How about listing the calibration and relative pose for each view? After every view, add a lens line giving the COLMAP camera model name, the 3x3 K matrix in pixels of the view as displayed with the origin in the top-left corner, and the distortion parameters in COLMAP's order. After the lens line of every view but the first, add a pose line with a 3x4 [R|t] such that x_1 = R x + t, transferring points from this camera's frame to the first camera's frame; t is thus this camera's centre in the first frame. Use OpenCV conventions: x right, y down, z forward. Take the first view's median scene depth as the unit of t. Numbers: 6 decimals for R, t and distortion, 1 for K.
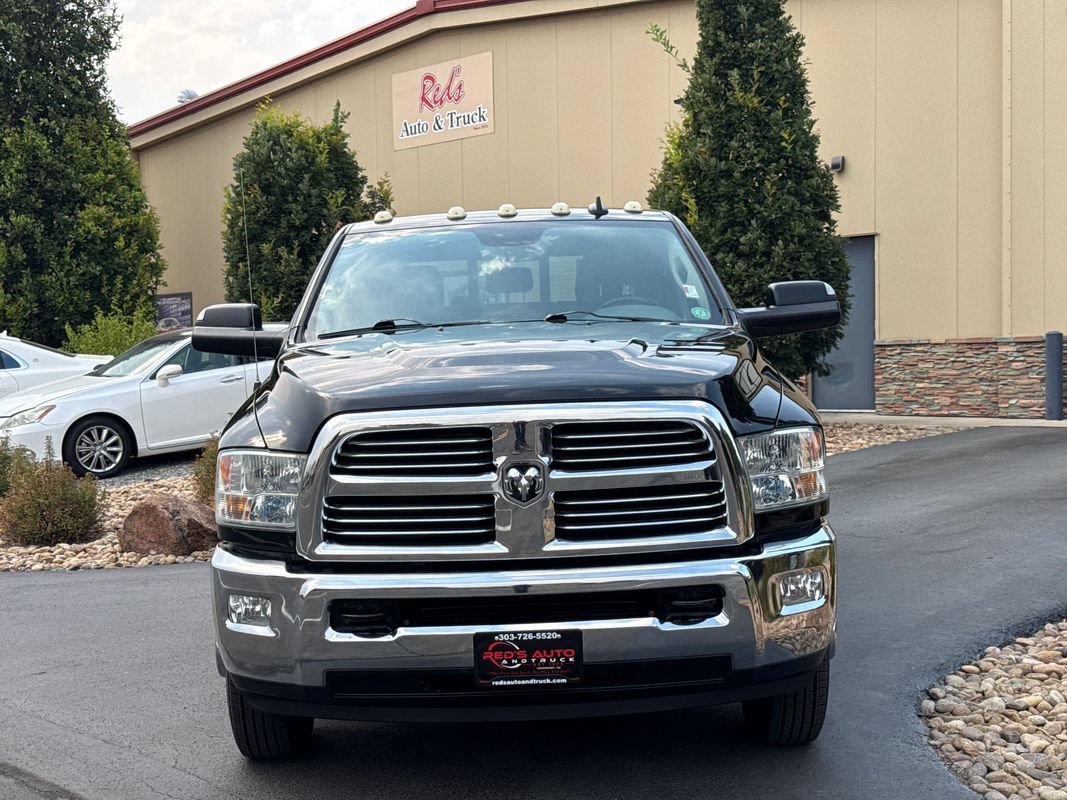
lens RADIAL K [[1475.4, 0, 498.7], [0, 1475.4, 431.0], [0, 0, 1]] dist [0.138612, -0.180043]
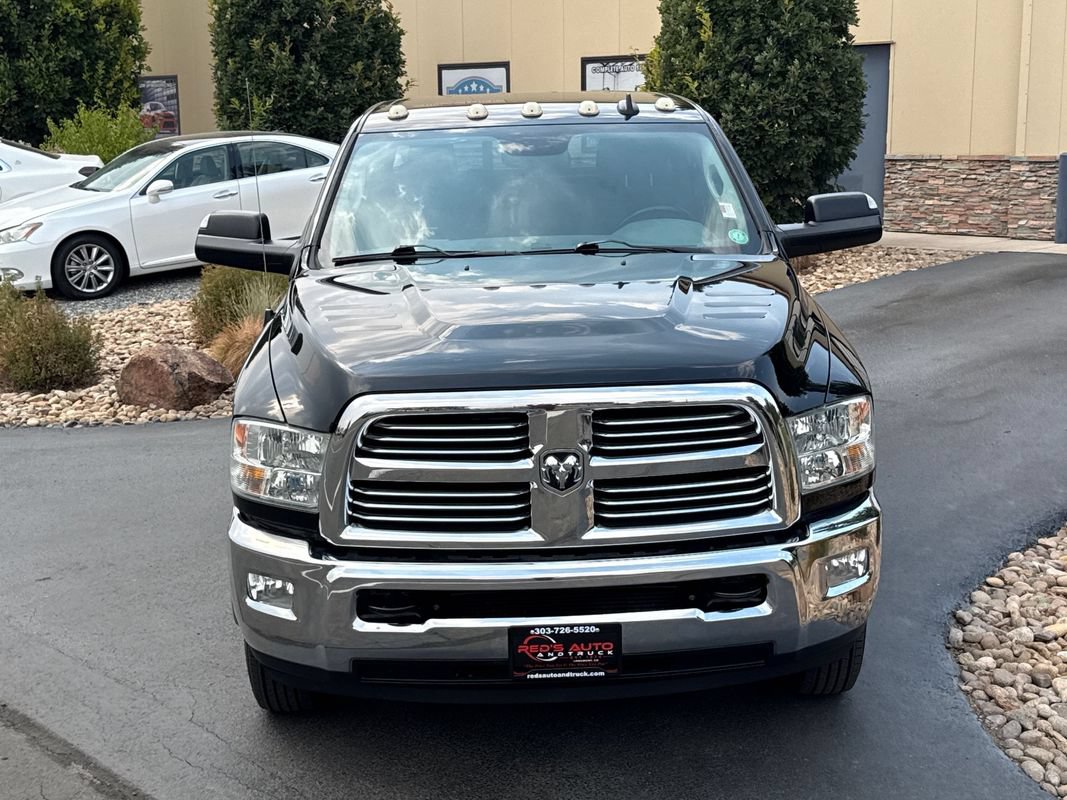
lens RADIAL K [[1466.8, 0, 541.0], [0, 1466.8, 400.3], [0, 0, 1]] dist [0.196759, -0.465422]
pose [[0.999415, 0.003089, 0.034051, -0.010837], [-0.007708, 0.990627, 0.136374, -0.052320], [-0.033311, -0.136556, 0.990072, 0.028532]]
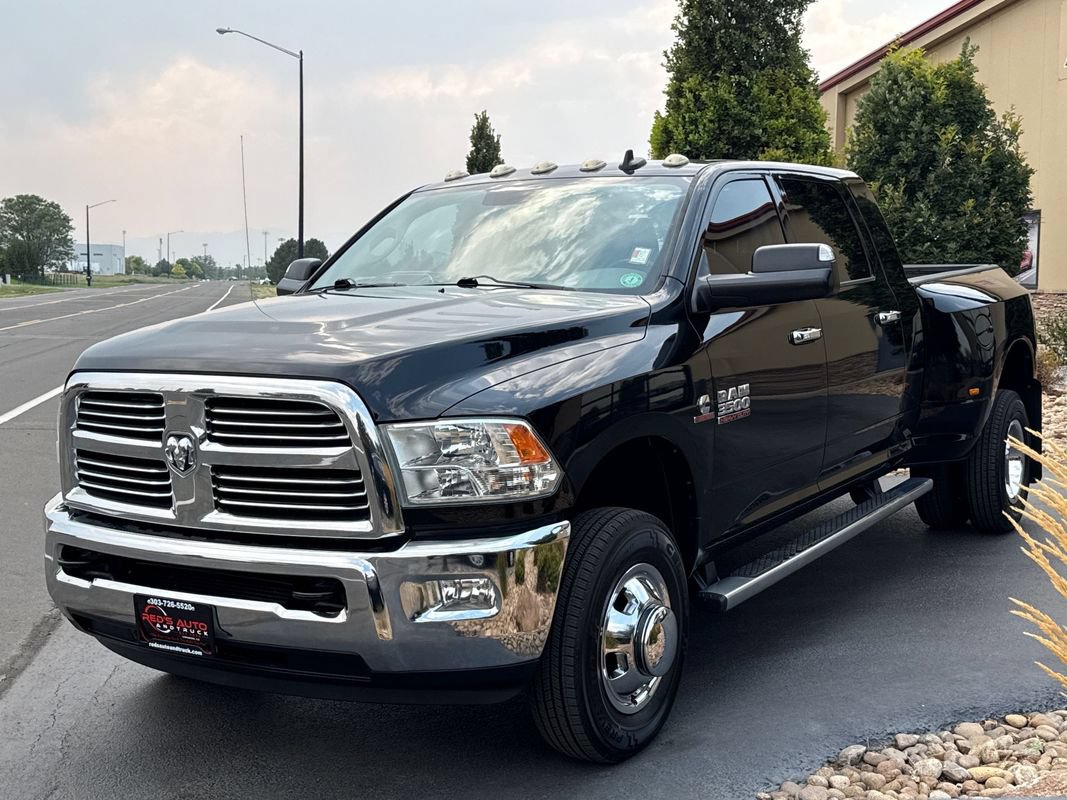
lens RADIAL K [[1324.7, 0, 513.9], [0, 1324.7, 403.8], [0, 0, 1]] dist [0.190961, -0.419725]
pose [[0.843370, 0.075239, -0.532039, 0.262049], [-0.052648, 0.996955, 0.057529, -0.023631], [0.534747, -0.020508, 0.844763, 0.133201]]
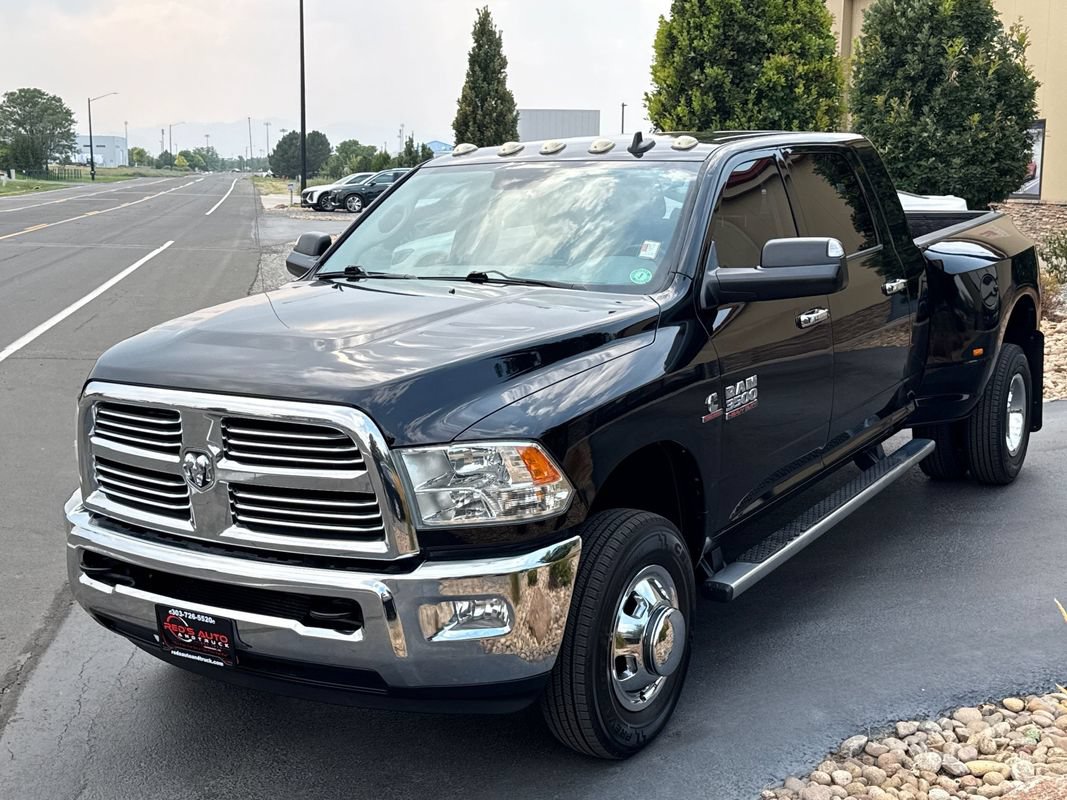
lens RADIAL K [[1305.4, 0, 510.3], [0, 1305.4, 398.0], [0, 0, 1]] dist [0.200120, -0.452082]
pose [[0.841127, 0.113189, -0.528860, 0.256560], [-0.048675, 0.989730, 0.134410, -0.055738], [0.538643, -0.087314, 0.837998, 0.134420]]
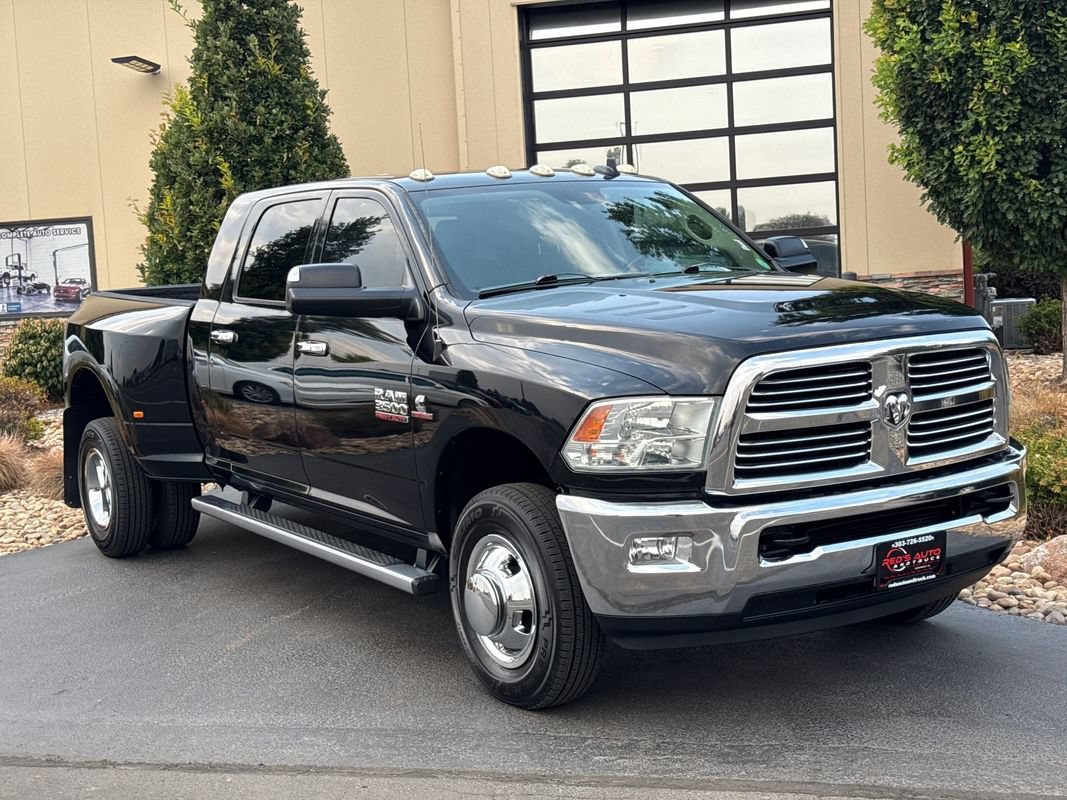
lens RADIAL K [[1466.8, 0, 541.0], [0, 1466.8, 400.3], [0, 0, 1]] dist [0.196759, -0.465422]
pose [[0.843644, -0.064442, 0.533021, -0.312394], [0.064300, 0.997752, 0.018857, -0.003836], [-0.533038, 0.018365, 0.845892, 0.067791]]
